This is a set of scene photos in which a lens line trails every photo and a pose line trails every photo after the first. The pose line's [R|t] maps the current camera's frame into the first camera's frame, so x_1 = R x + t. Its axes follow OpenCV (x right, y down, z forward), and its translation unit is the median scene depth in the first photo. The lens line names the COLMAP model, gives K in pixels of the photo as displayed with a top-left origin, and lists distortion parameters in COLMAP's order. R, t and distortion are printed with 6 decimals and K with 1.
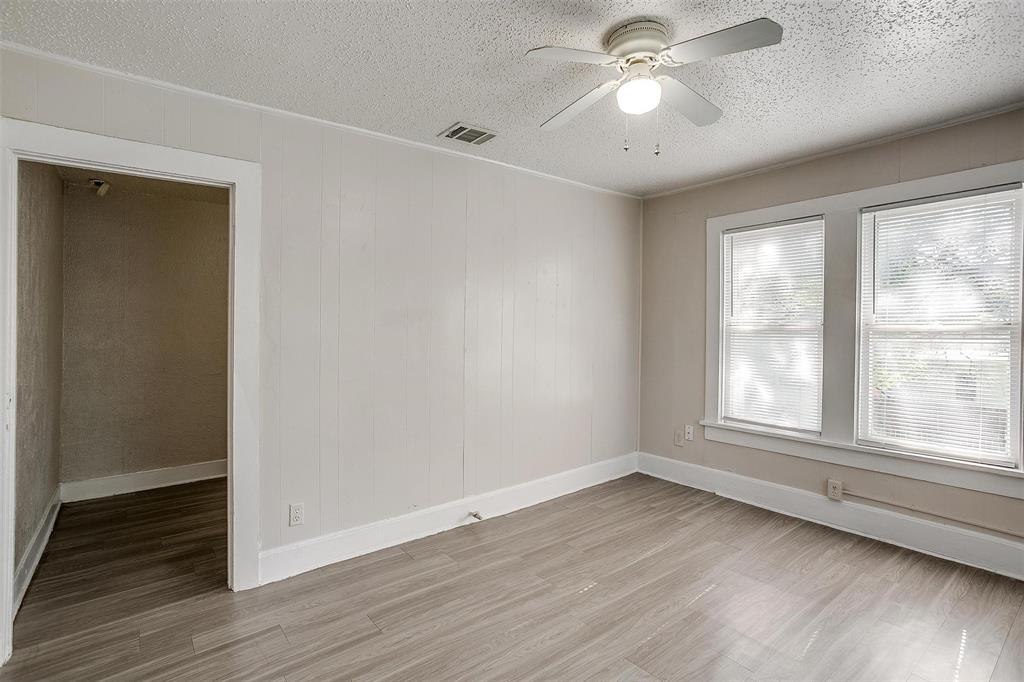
lens RADIAL K [[495.2, 0, 515.8], [0, 495.2, 333.7], [0, 0, 1]] dist [-0.063764, 0.028101]
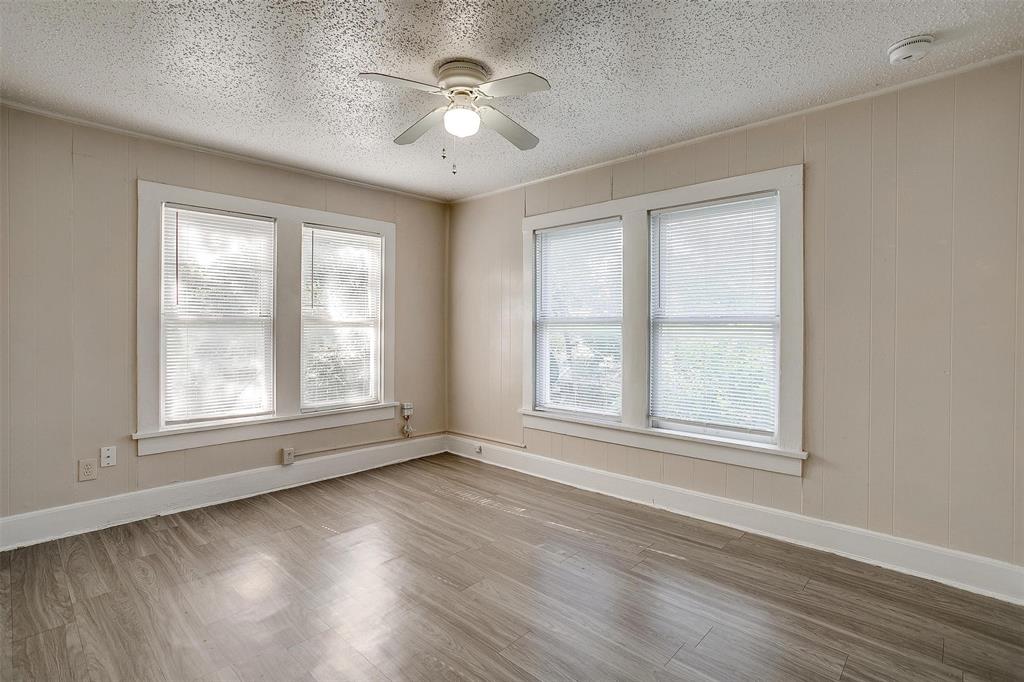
lens RADIAL K [[493.1, 0, 513.2], [0, 493.1, 337.2], [0, 0, 1]] dist [-0.048206, 0.027959]
pose [[-0.152851, -0.025676, 0.987916, -0.605778], [0.005205, 0.999628, 0.026785, 0.004669], [-0.988236, 0.009237, -0.152660, 0.647933]]
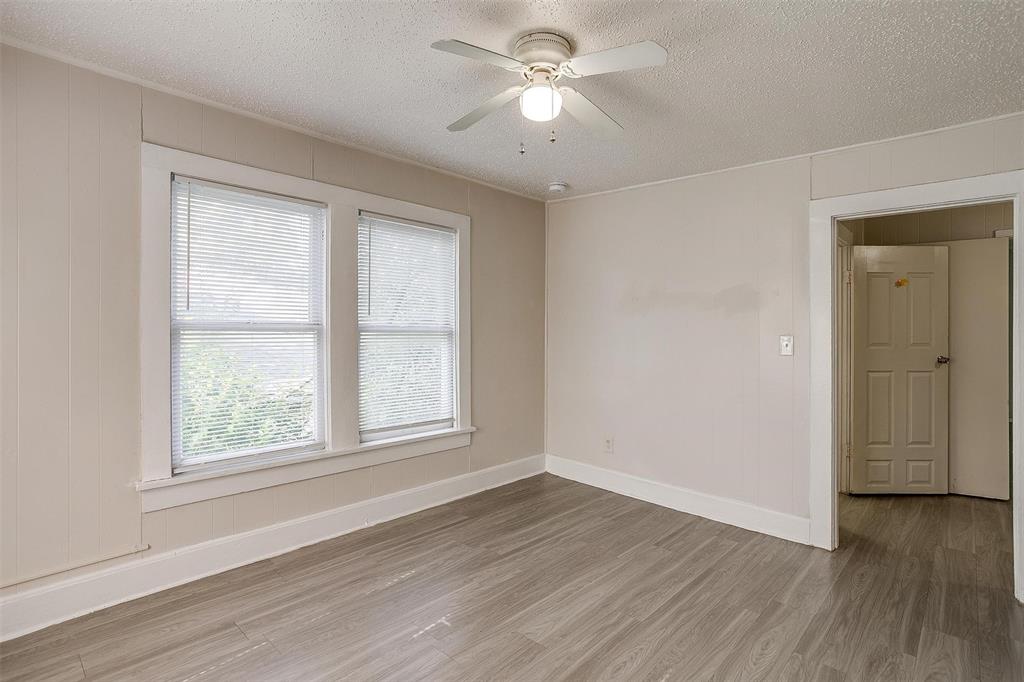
lens RADIAL K [[495.2, 0, 515.8], [0, 495.2, 333.7], [0, 0, 1]] dist [-0.063764, 0.028101]
pose [[-0.987906, -0.014167, -0.154406, 0.283999], [-0.015546, 0.999849, 0.007728, -0.003623], [0.154273, 0.010035, -0.987977, 1.239317]]
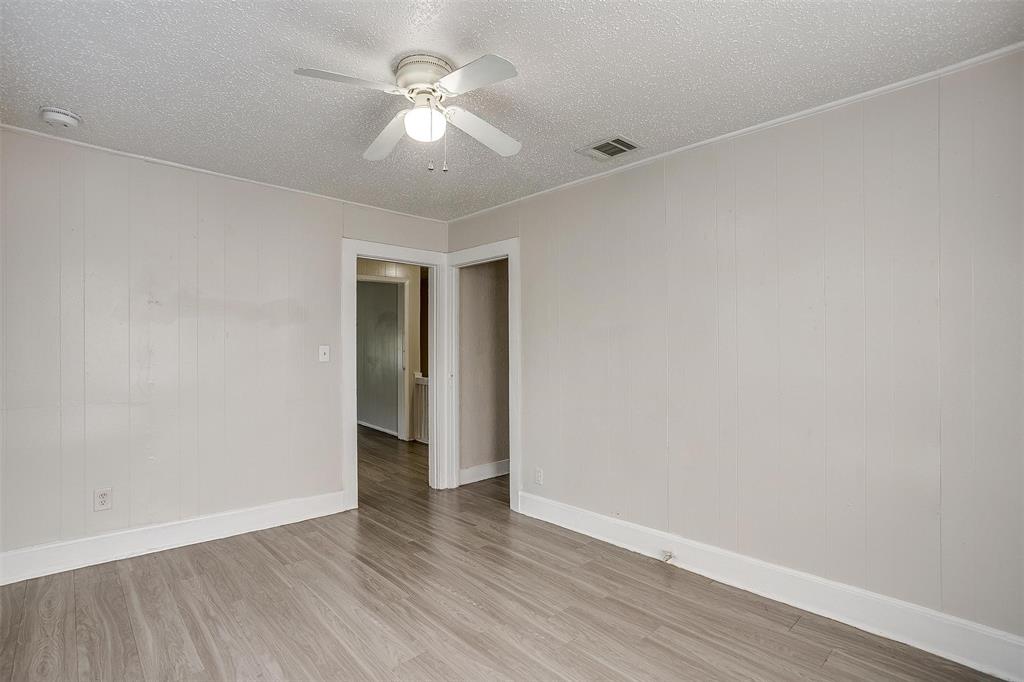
lens RADIAL K [[489.8, 0, 494.1], [0, 489.8, 340.5], [0, 0, 1]] dist [-0.054927, 0.028409]
pose [[0.059296, -0.005205, -0.998227, 0.808668], [-0.008558, 0.999947, -0.005722, -0.009380], [0.998204, 0.008882, 0.059248, 0.667320]]
